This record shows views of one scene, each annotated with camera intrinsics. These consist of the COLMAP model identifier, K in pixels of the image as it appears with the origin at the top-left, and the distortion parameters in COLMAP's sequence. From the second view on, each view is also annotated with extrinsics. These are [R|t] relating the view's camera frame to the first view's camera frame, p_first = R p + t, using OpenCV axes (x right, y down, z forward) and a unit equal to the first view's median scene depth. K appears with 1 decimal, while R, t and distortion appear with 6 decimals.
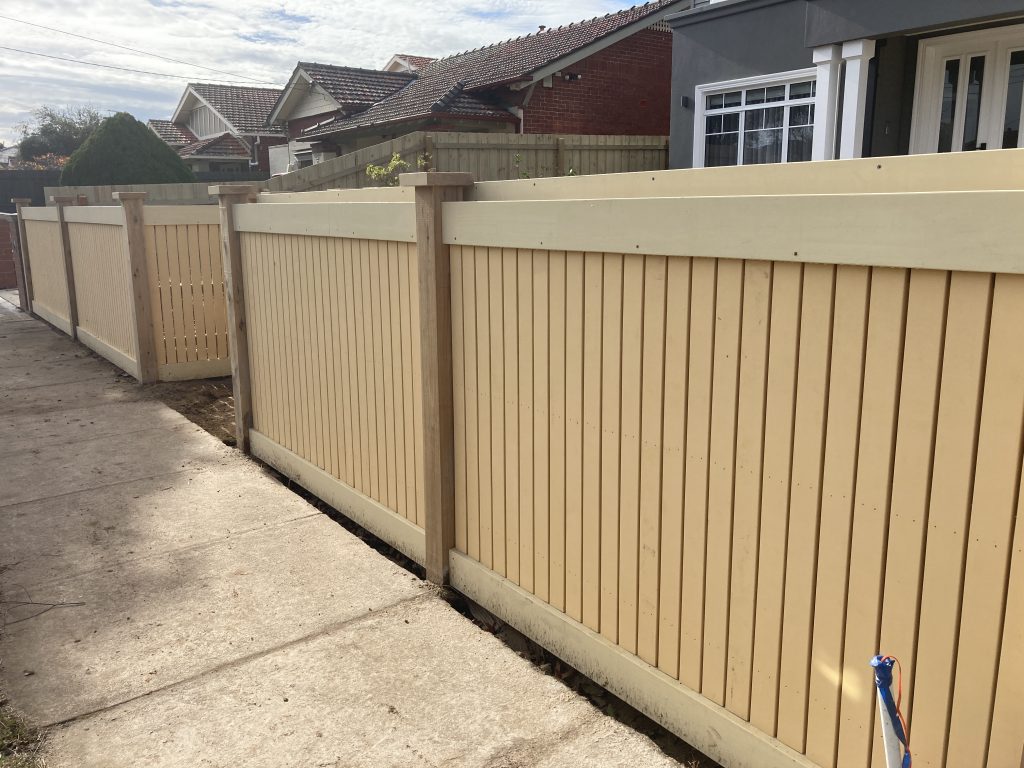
lens RADIAL K [[838.0, 0, 512.0], [0, 838.0, 384.0], [0, 0, 1]] dist [0.007614, 0.006196]
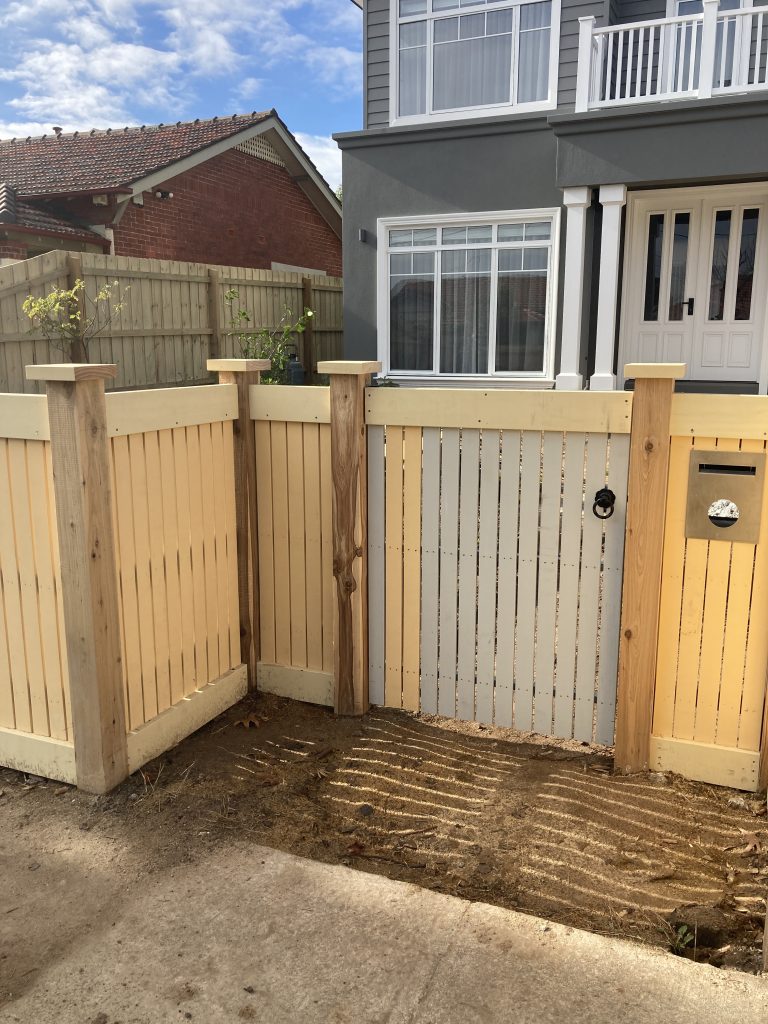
lens RADIAL K [[838.0, 0, 384.0], [0, 838.0, 512.0], [0, 0, 1]] dist [0.007614, 0.006196]
pose [[0.865904, -0.089528, 0.492132, -0.233483], [0.093433, 0.995485, 0.016702, -0.063937], [-0.491406, 0.031519, 0.870360, 0.243564]]
